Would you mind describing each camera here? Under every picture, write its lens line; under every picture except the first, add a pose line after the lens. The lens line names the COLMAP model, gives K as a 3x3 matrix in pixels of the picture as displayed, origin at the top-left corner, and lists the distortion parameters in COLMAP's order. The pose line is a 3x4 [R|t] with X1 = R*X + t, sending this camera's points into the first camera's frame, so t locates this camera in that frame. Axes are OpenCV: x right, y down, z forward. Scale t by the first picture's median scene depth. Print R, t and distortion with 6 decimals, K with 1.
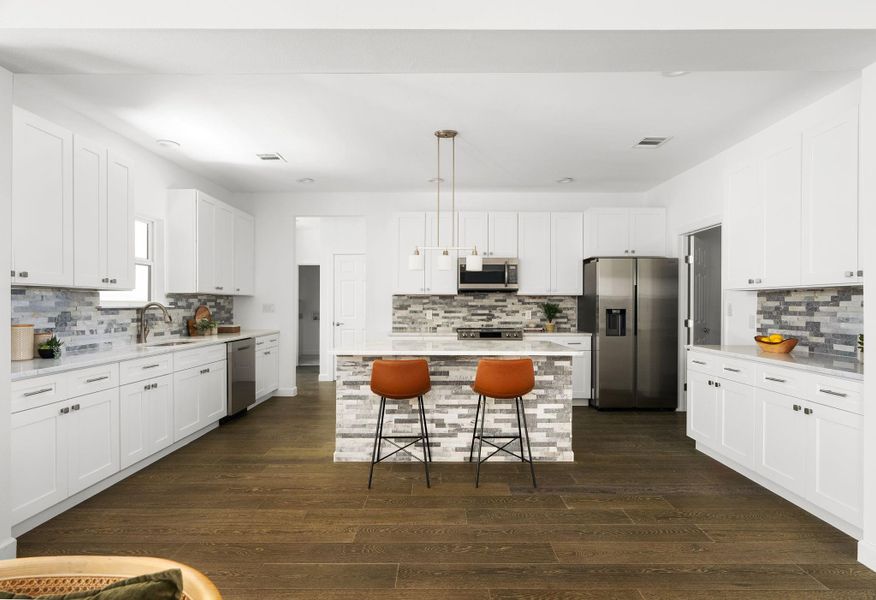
lens RADIAL K [[449.7, 0, 438.0], [0, 449.7, 300.0], [0, 0, 1]] dist [-0.000274, 0.000111]
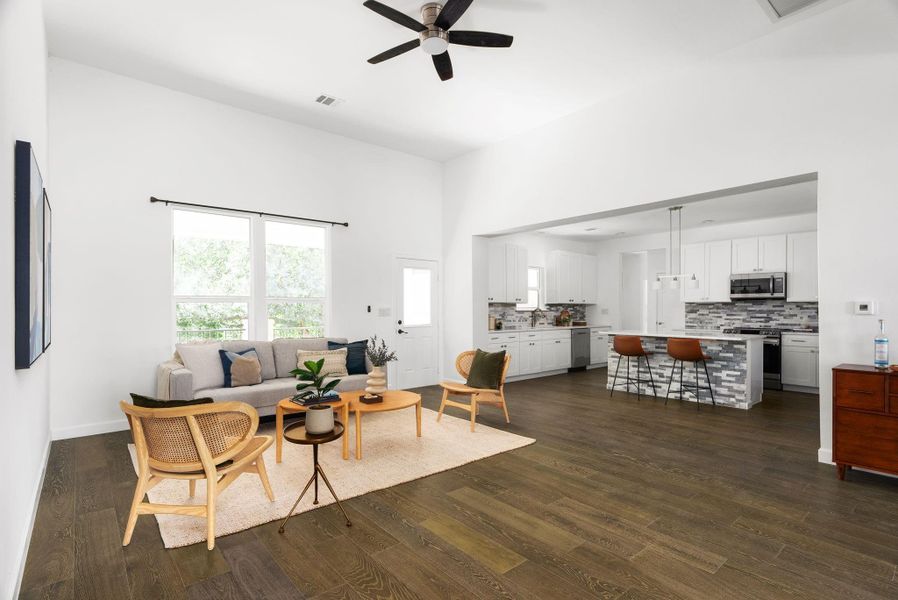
lens RADIAL K [[441.5, 0, 449.0], [0, 441.5, 300.0], [0, 0, 1]] dist [-0.000782, -0.000015]
pose [[0.648993, -0.015992, -0.760626, 0.717951], [0.007550, 0.999865, -0.014580, -0.007476], [0.760757, 0.003720, 0.649027, -0.711274]]
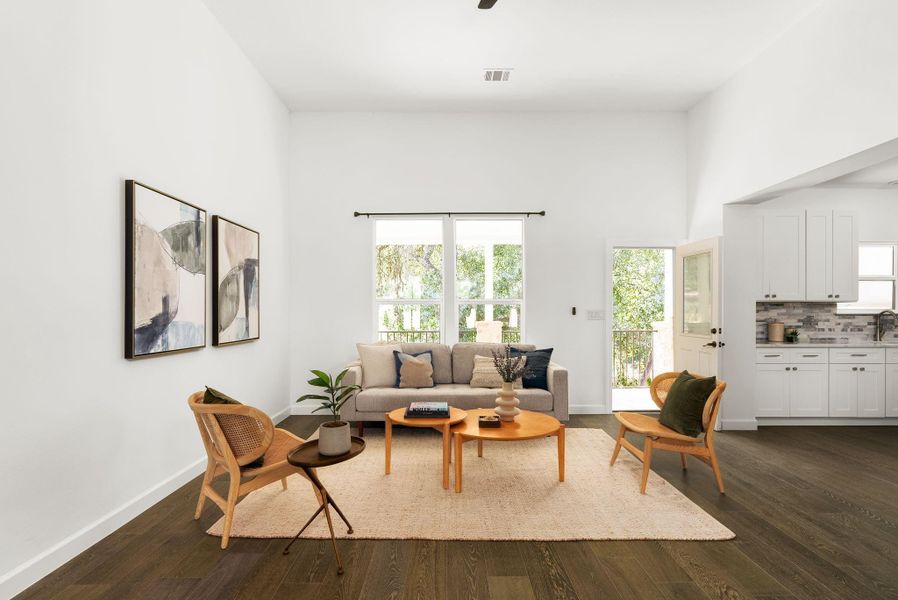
lens RADIAL K [[458.5, 0, 449.0], [0, 458.5, 300.0], [0, 0, 1]] dist [0.000542, 0.000130]
pose [[0.005897, -0.024772, -0.999676, 0.688932], [0.009059, 0.999653, -0.024718, -0.002623], [0.999942, -0.008911, 0.006120, -0.261996]]
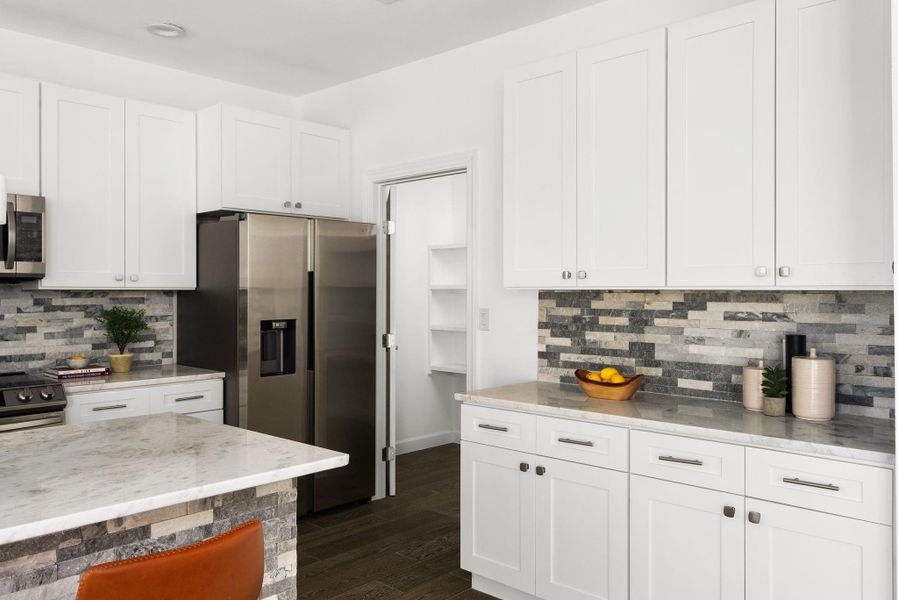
lens RADIAL K [[702.3, 0, 449.1], [0, 702.3, 287.6], [0, 0, 1]] dist [0.005341, 0.001647]
pose [[0.680979, -0.000604, 0.732303, -0.047996], [-0.004999, 0.999973, 0.005474, -0.026141], [-0.732286, -0.007388, 0.680957, 0.445373]]
